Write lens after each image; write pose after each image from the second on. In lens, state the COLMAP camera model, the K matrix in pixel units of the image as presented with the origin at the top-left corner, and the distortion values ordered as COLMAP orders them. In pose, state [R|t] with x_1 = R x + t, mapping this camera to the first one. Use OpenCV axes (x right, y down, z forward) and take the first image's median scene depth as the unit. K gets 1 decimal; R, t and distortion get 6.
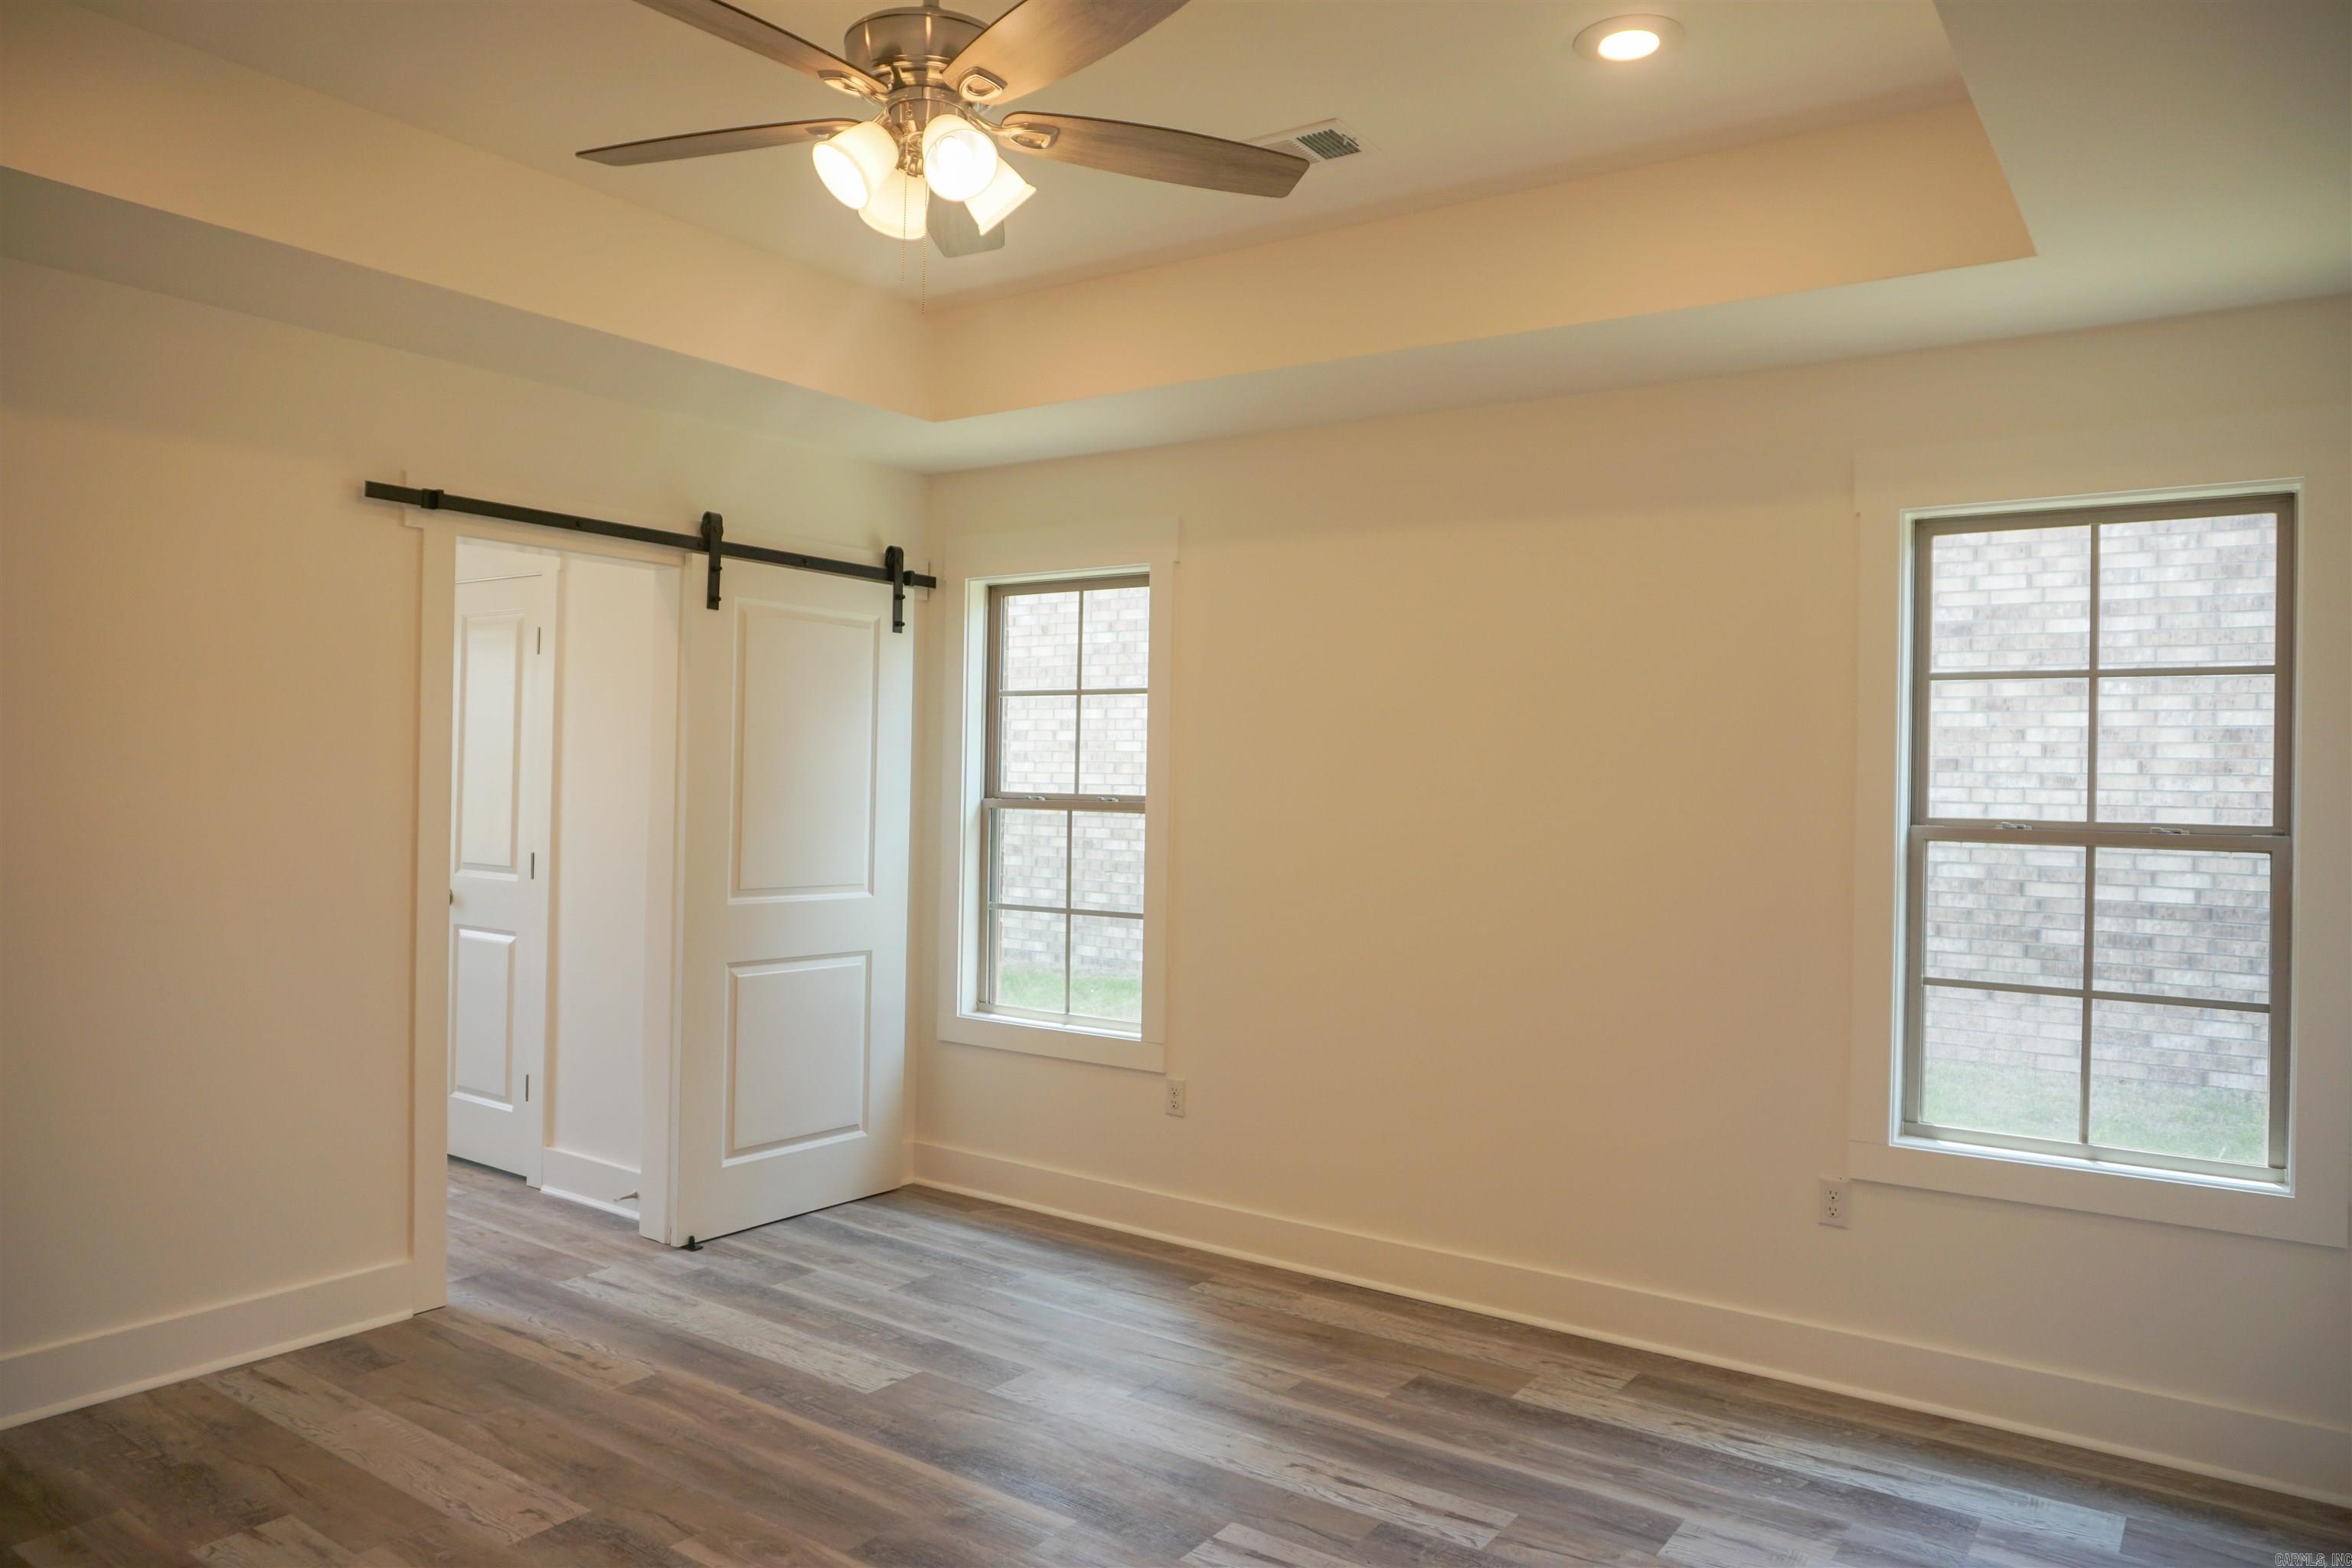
lens RADIAL K [[1580.3, 0, 1171.0], [0, 1580.3, 782.0], [0, 0, 1]] dist [-0.063915, 0.055644]
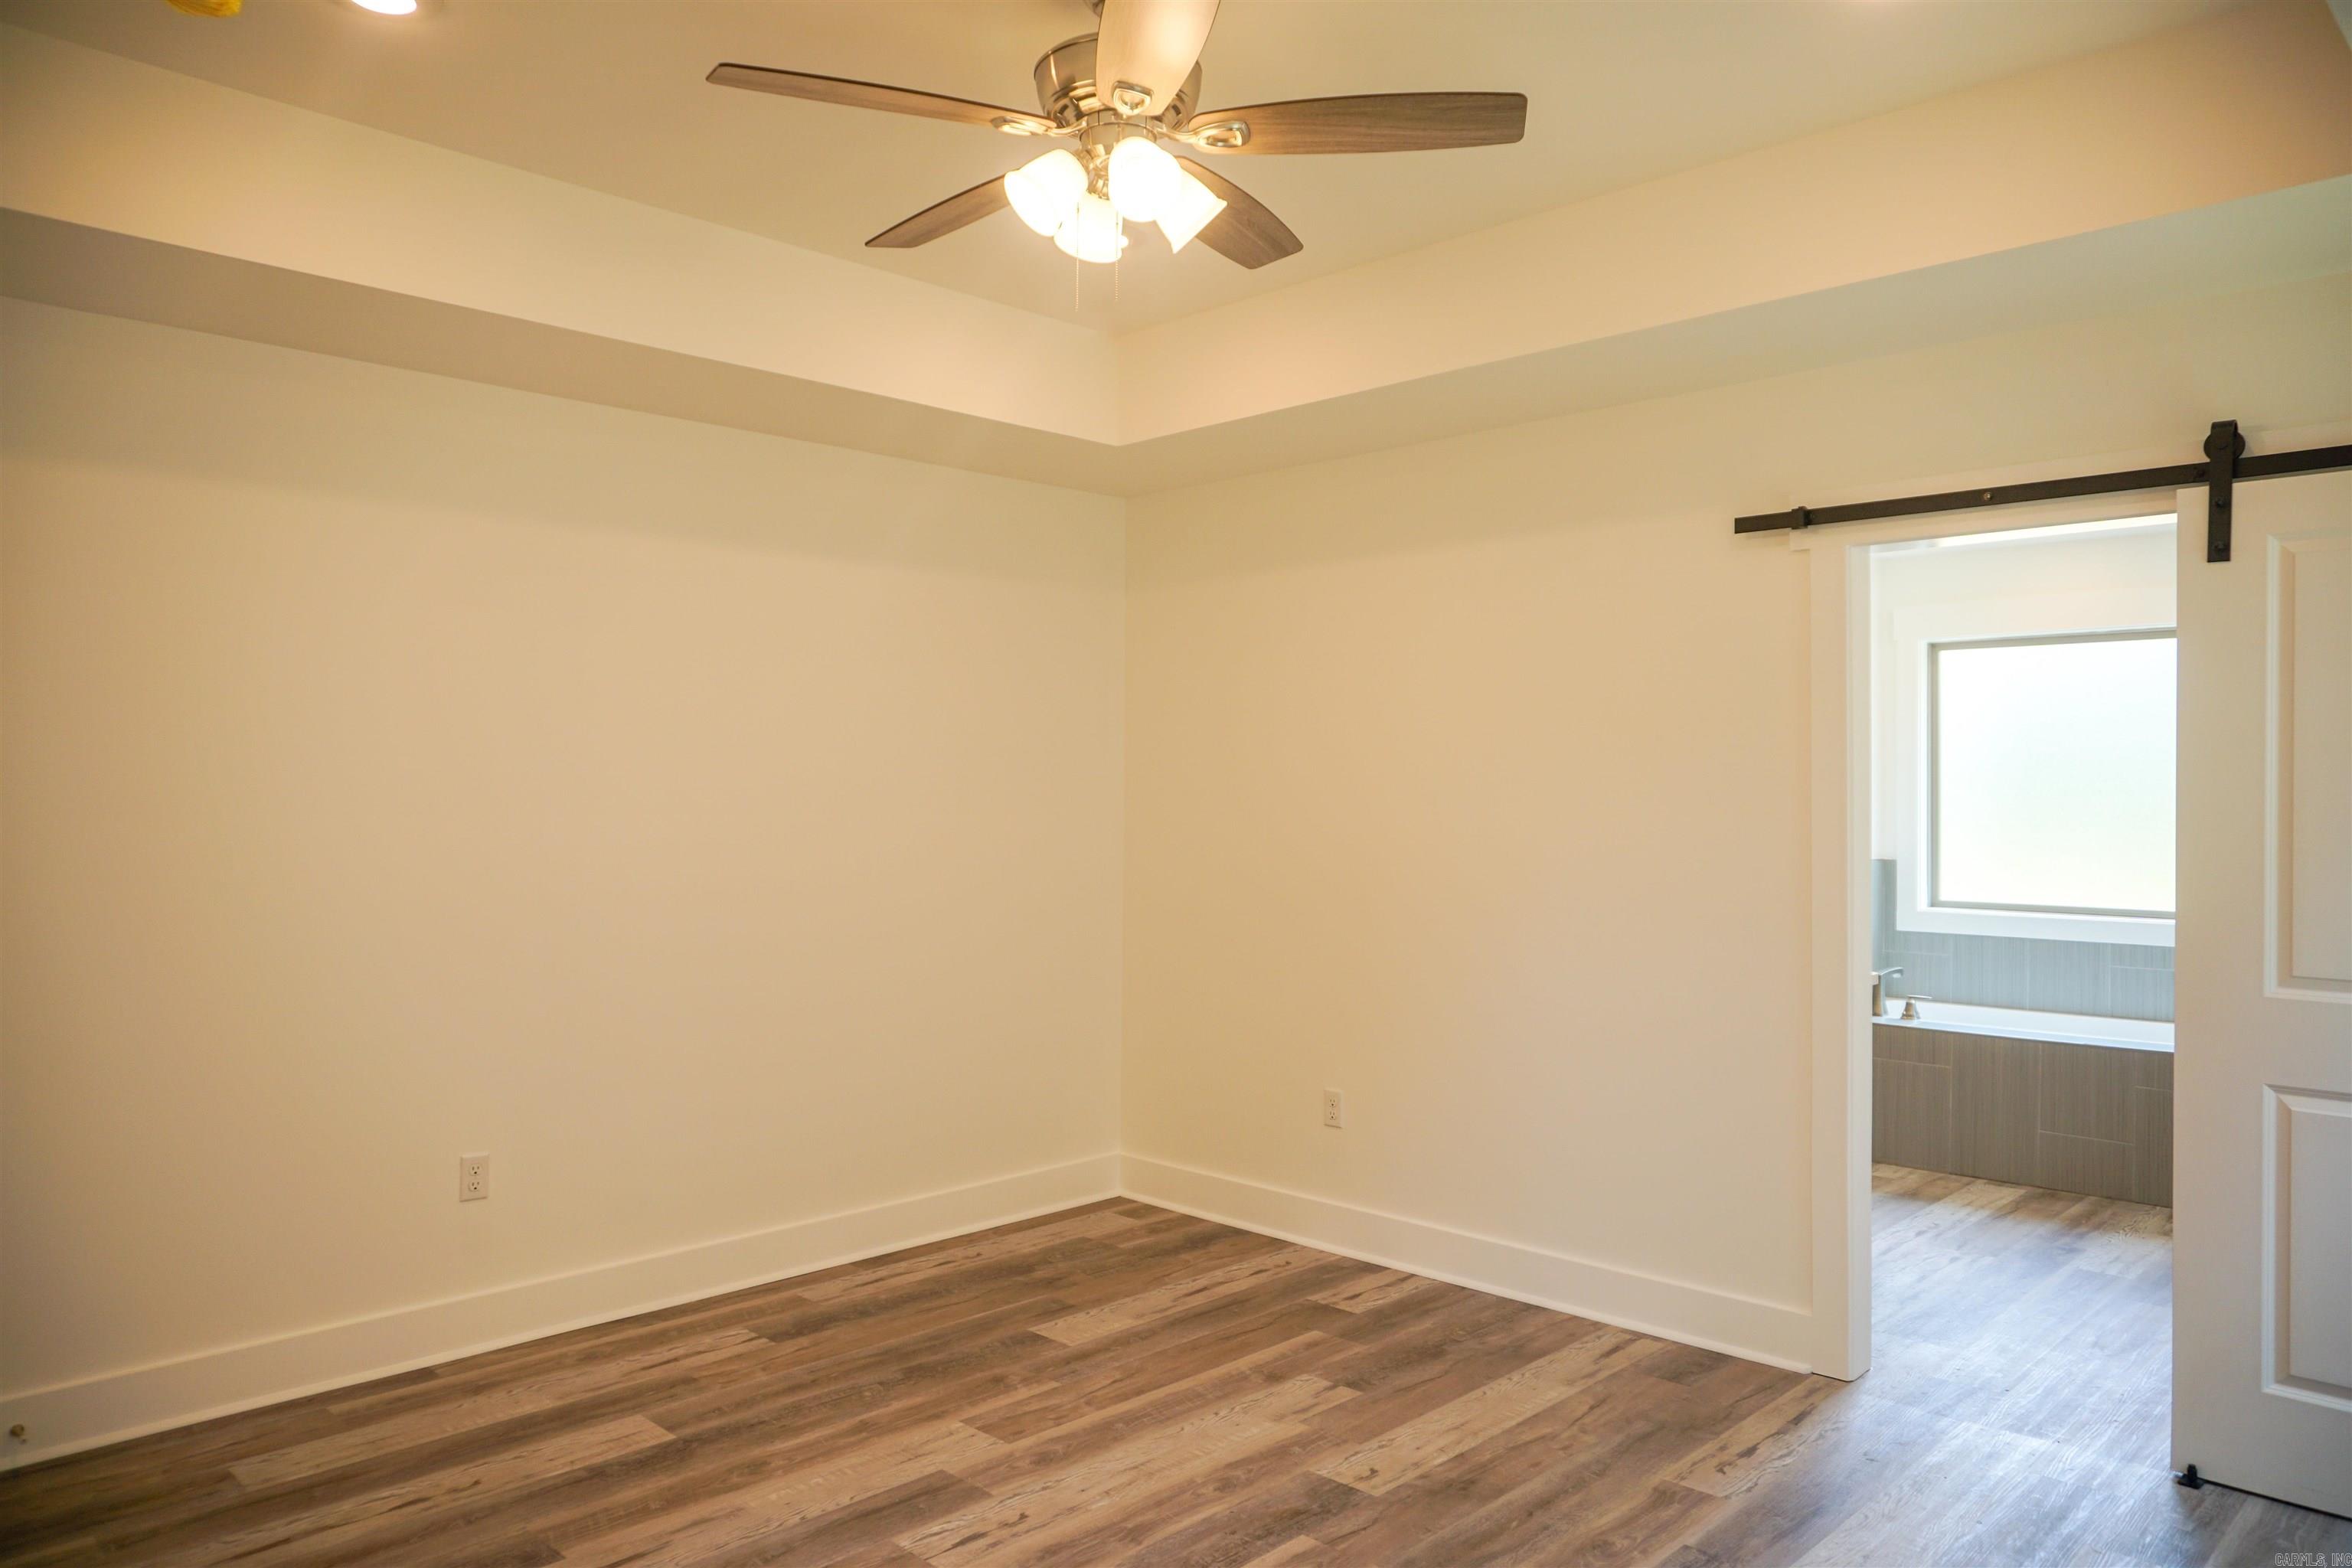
lens RADIAL K [[1580.3, 0, 1171.0], [0, 1580.3, 782.0], [0, 0, 1]] dist [-0.063915, 0.055644]
pose [[-0.168377, -0.029497, -0.985281, 0.586020], [-0.004464, 0.999565, -0.029162, 0.011447], [0.985713, -0.000512, -0.168435, 0.855657]]
